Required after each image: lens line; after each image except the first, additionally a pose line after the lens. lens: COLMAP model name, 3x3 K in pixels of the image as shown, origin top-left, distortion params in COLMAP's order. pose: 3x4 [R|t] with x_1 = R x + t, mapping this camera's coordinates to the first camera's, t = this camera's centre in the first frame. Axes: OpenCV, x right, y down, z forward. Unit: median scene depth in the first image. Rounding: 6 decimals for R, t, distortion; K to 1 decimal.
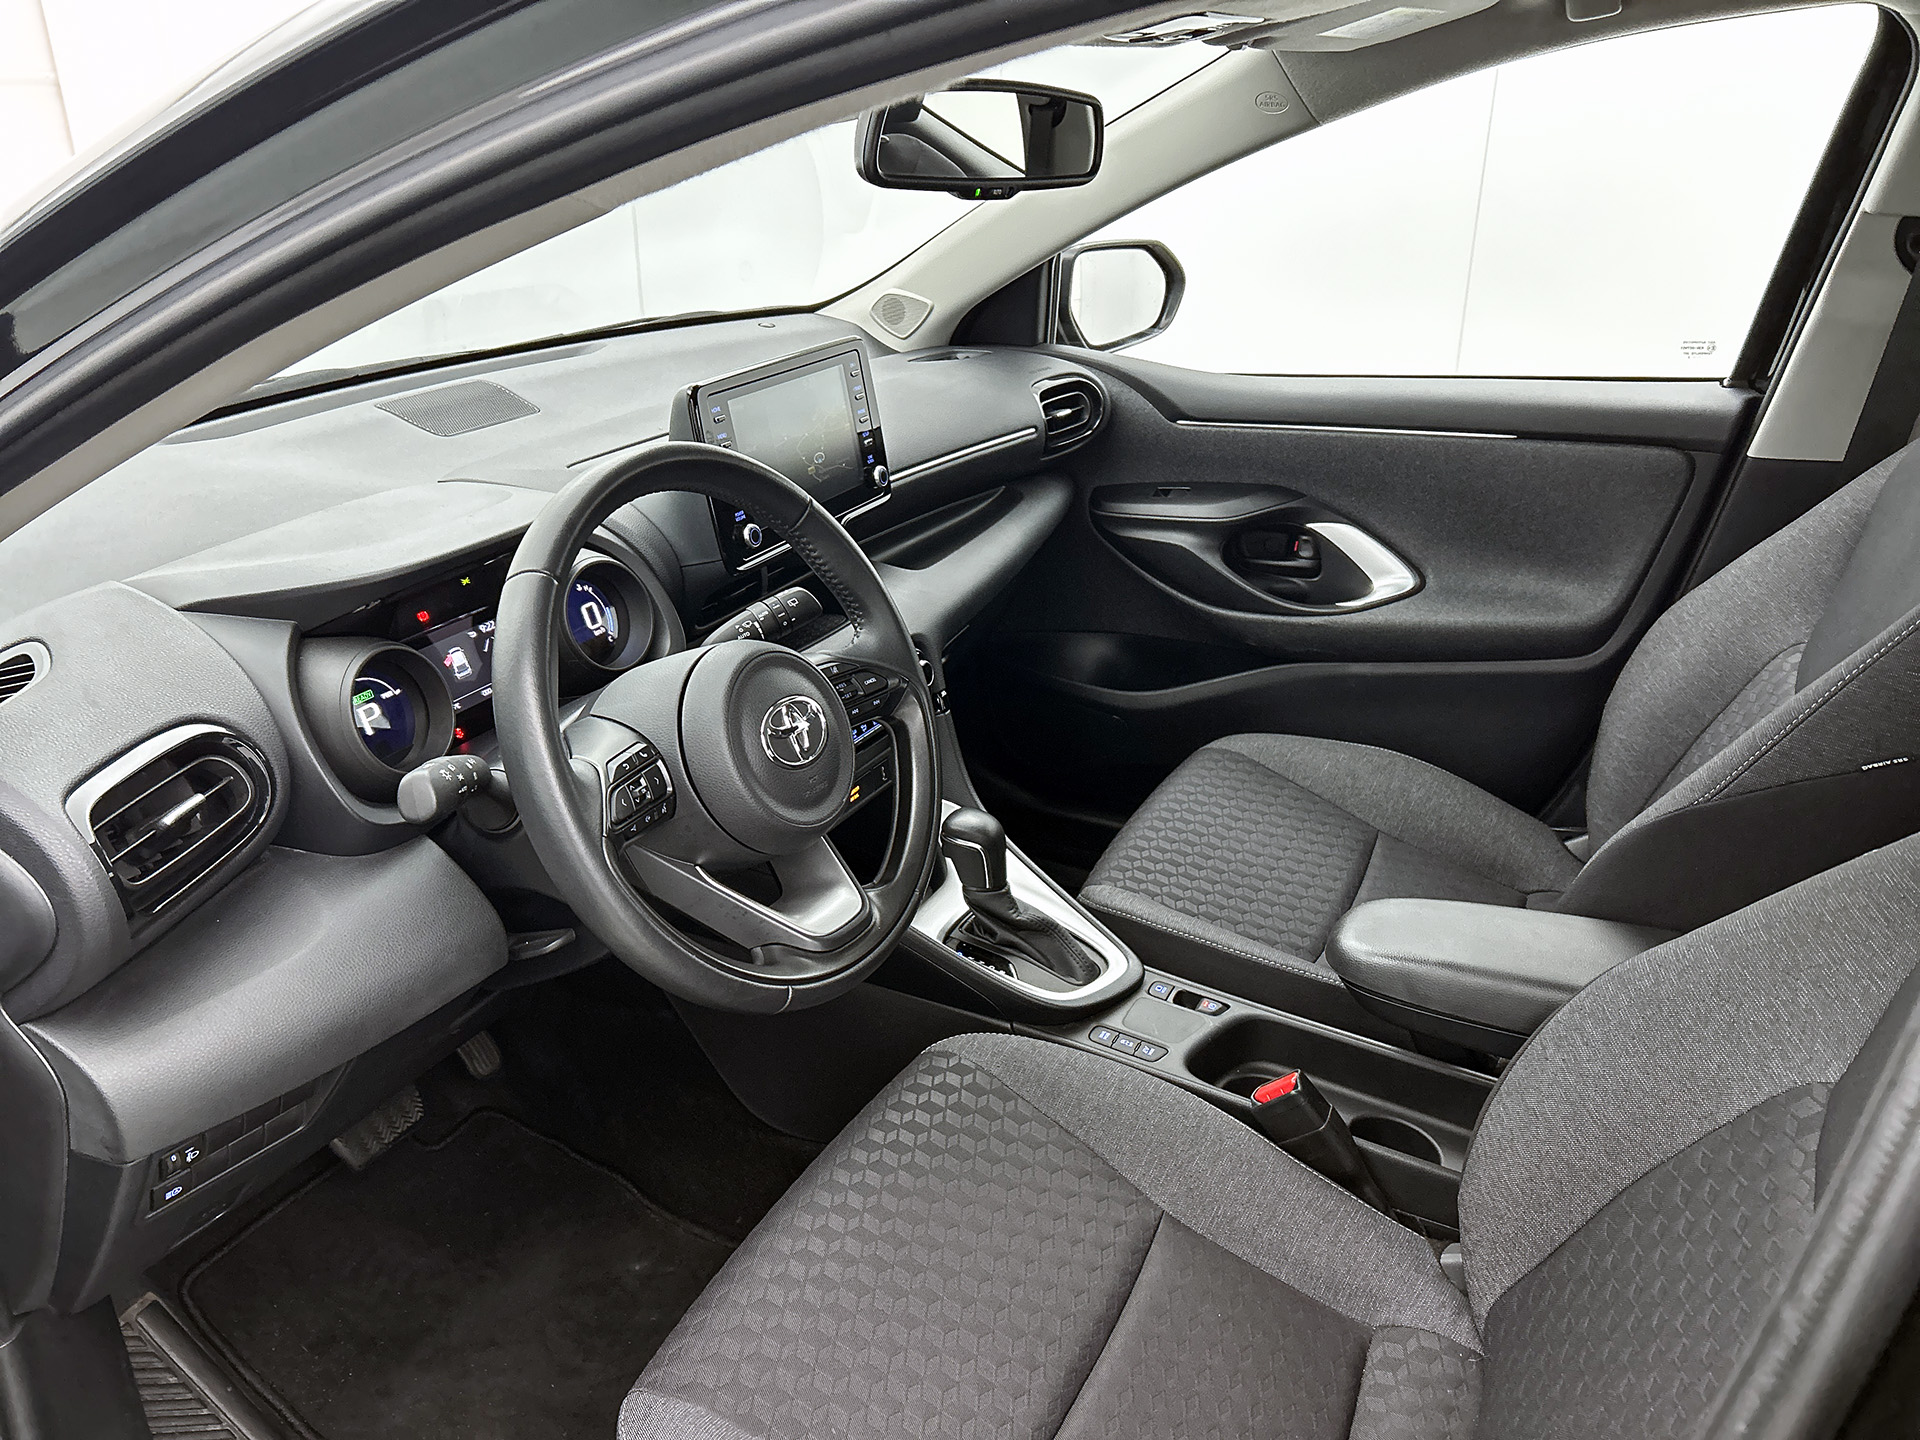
lens RADIAL K [[1425.1, 0, 954.4], [0, 1425.1, 720.6], [0, 0, 1]] dist [0.023008, -0.039463]
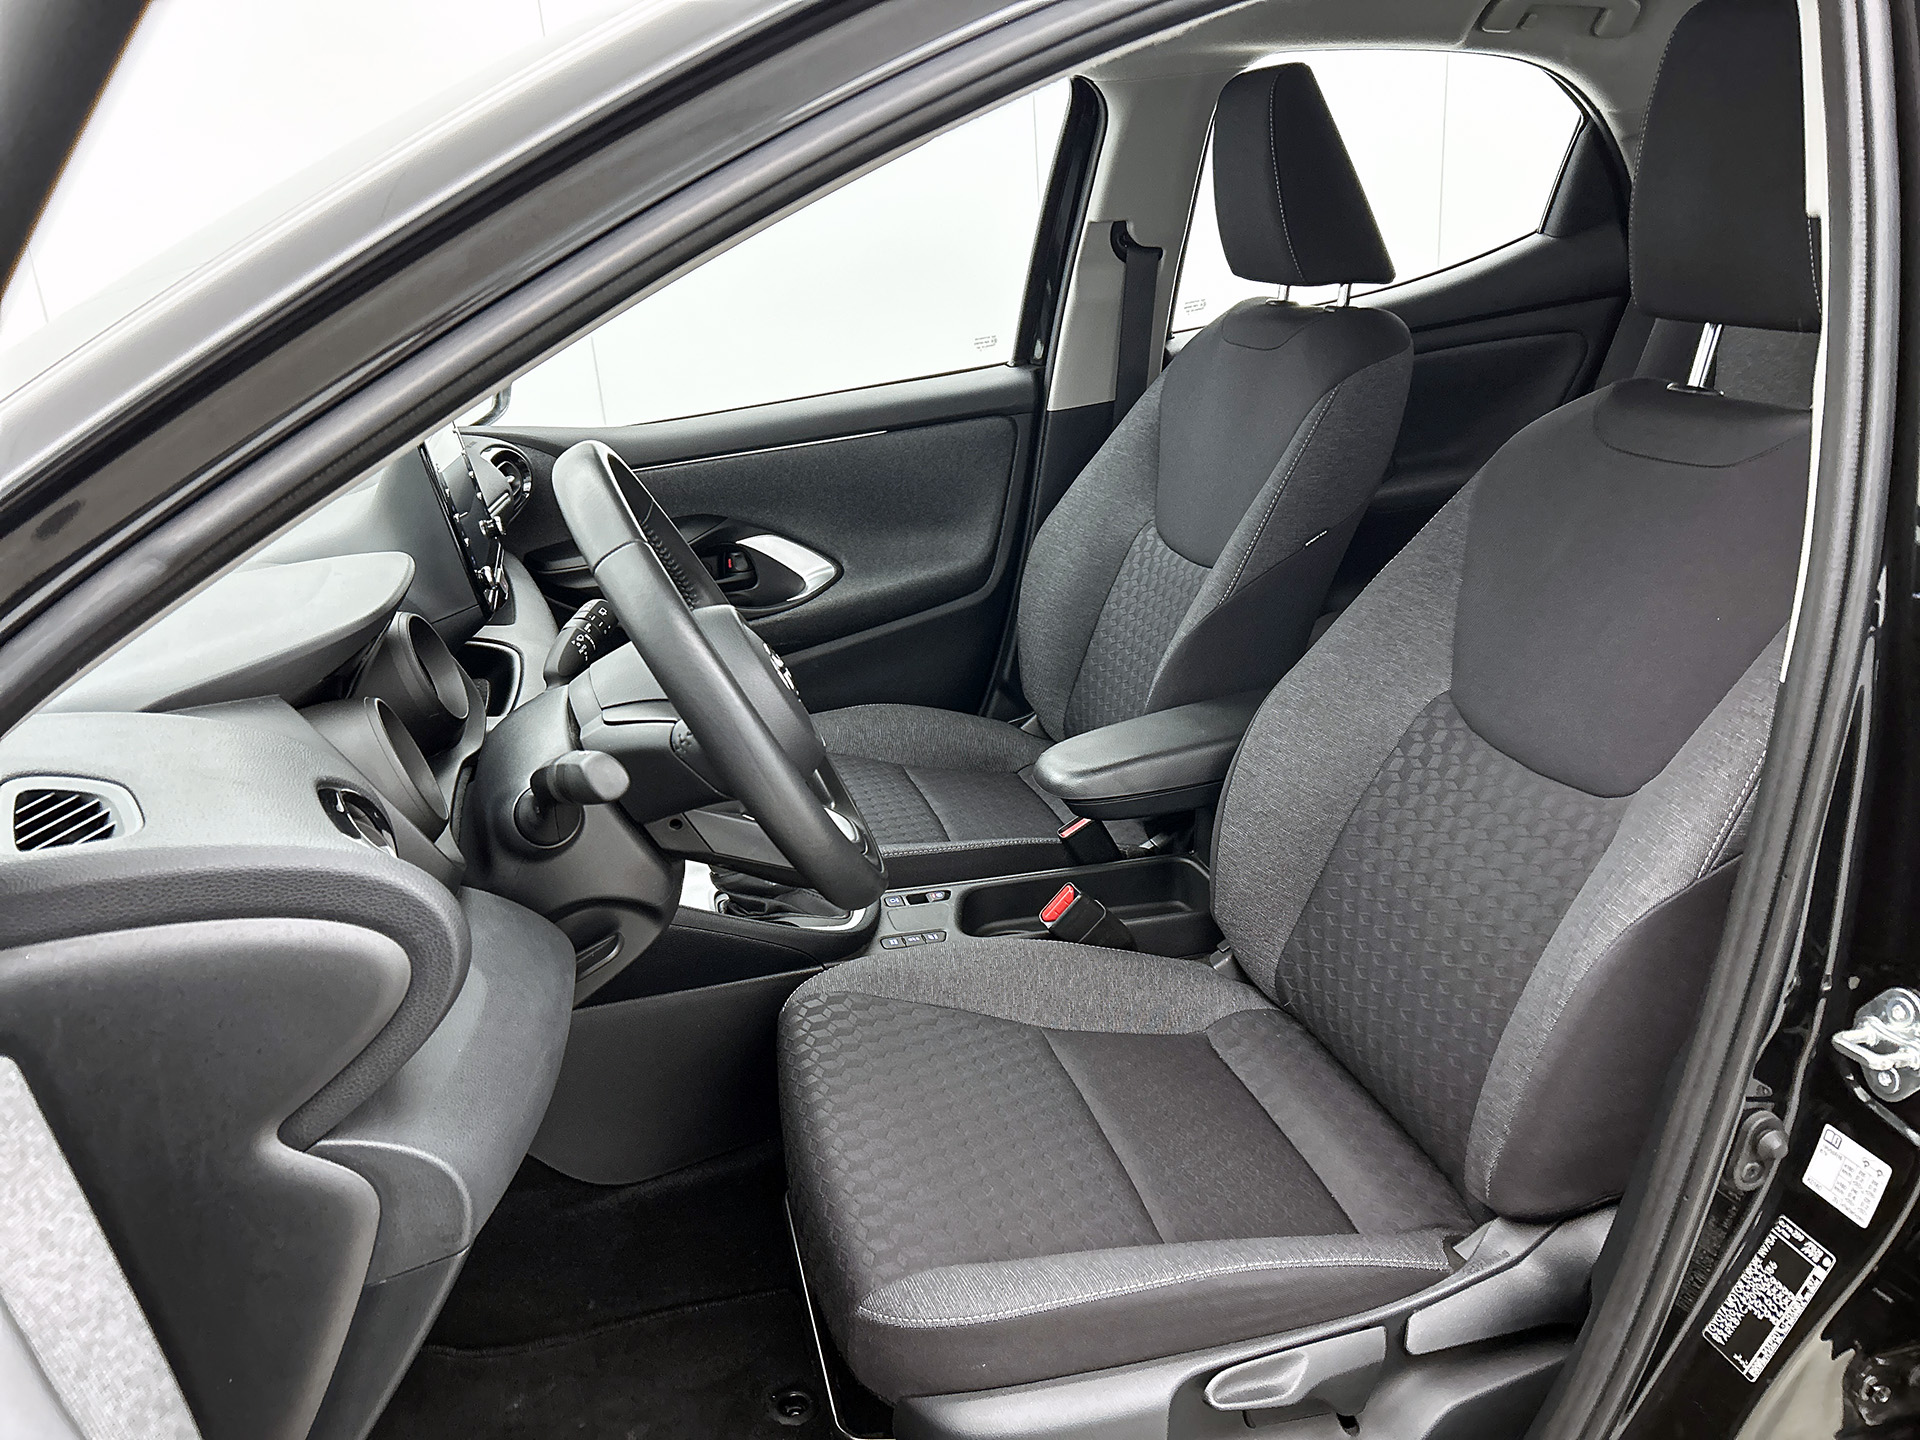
lens RADIAL K [[1425.1, 0, 943.4], [0, 1425.1, 739.0], [0, 0, 1]] dist [0.023008, -0.039463]
pose [[0.746084, -0.271611, 0.607936, -0.398722], [0.326757, 0.944872, 0.021136, 0.044513], [-0.580162, 0.182879, 0.793705, 0.036295]]
